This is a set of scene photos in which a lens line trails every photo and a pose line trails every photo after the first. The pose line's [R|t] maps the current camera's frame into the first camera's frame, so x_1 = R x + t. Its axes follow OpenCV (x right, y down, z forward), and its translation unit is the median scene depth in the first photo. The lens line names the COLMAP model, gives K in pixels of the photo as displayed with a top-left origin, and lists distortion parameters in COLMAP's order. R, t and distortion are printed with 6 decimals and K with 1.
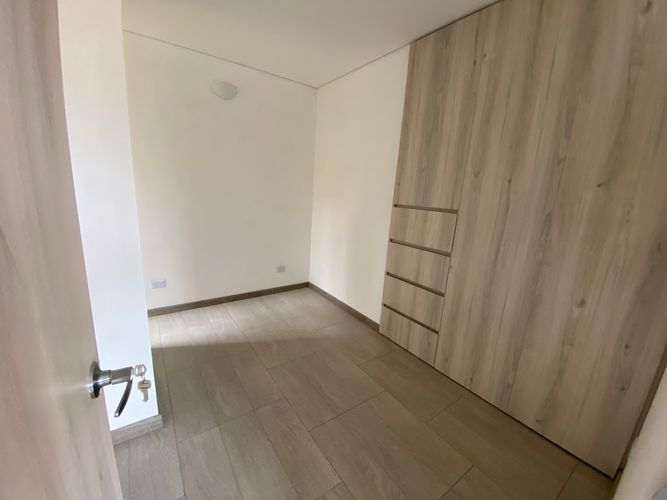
lens RADIAL K [[269.1, 0, 330.7], [0, 269.1, 249.0], [0, 0, 1]] dist [0.017972, -0.020372]
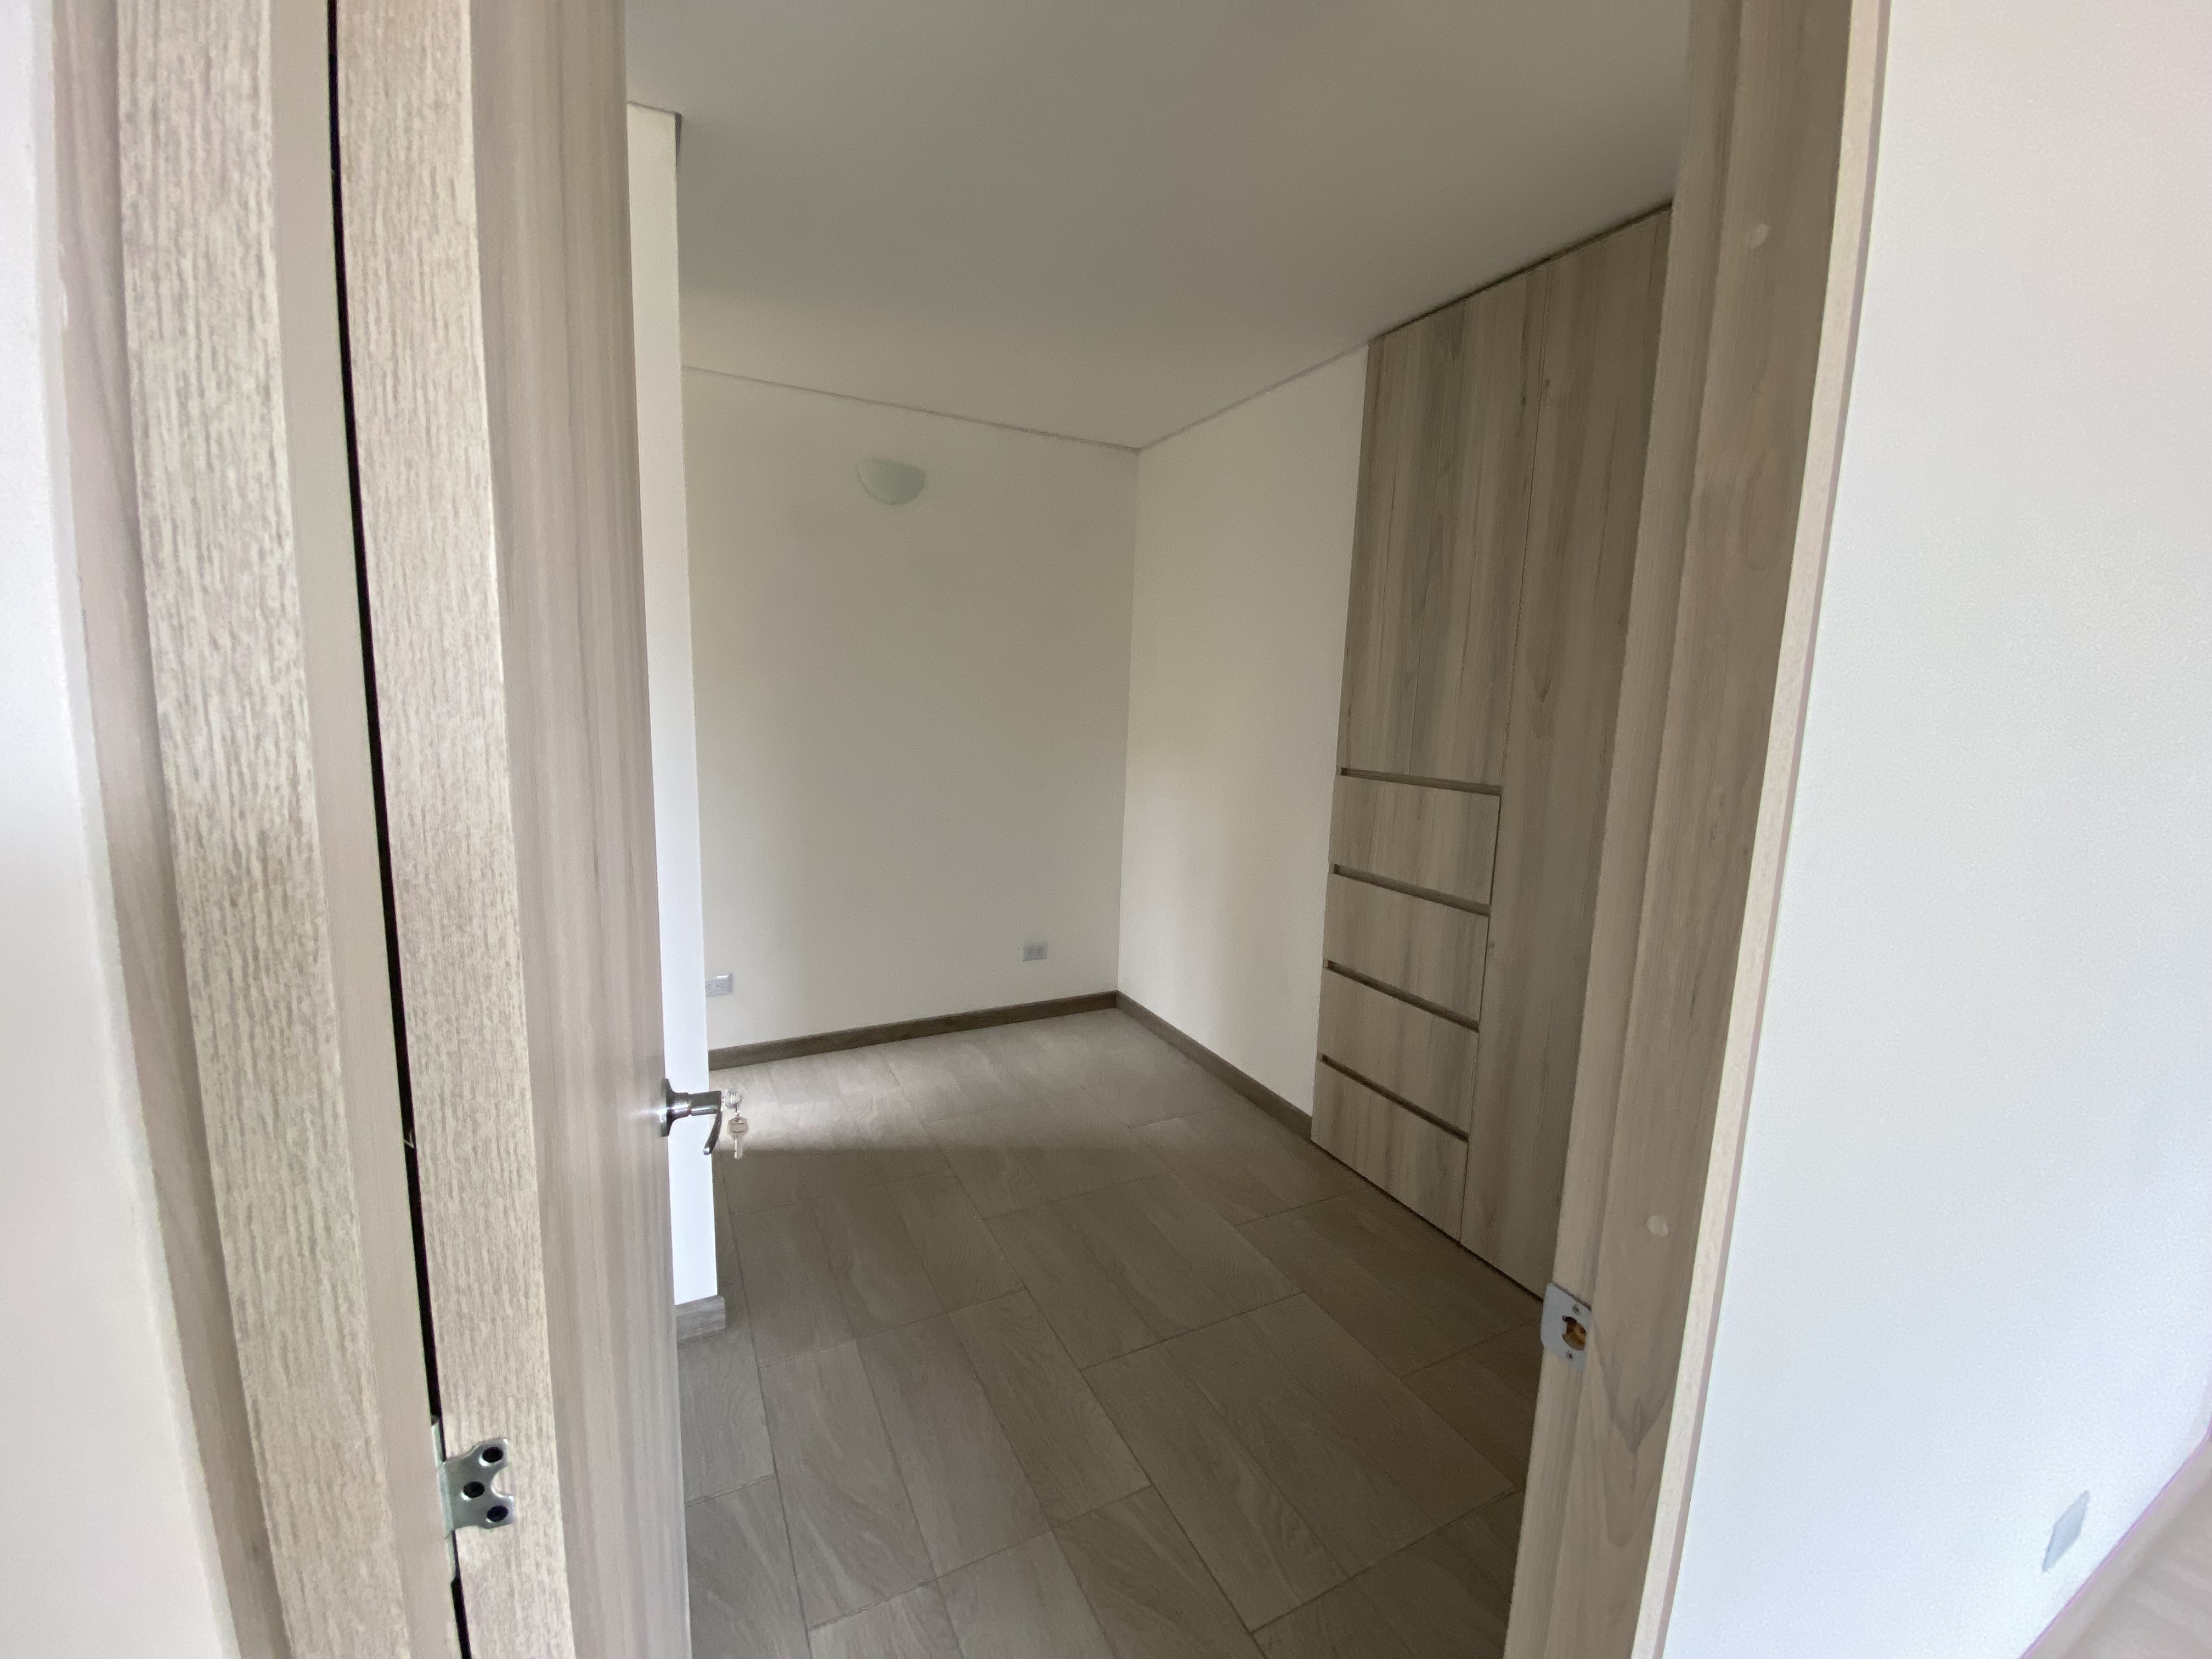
lens RADIAL K [[892.6, 0, 1096.6], [0, 892.6, 826.2], [0, 0, 1]] dist [0.017972, -0.020372]
pose [[0.989771, -0.007838, -0.142452, 0.090593], [-0.003327, 0.996950, -0.077974, 0.003152], [0.142629, 0.077650, 0.986726, -0.218554]]
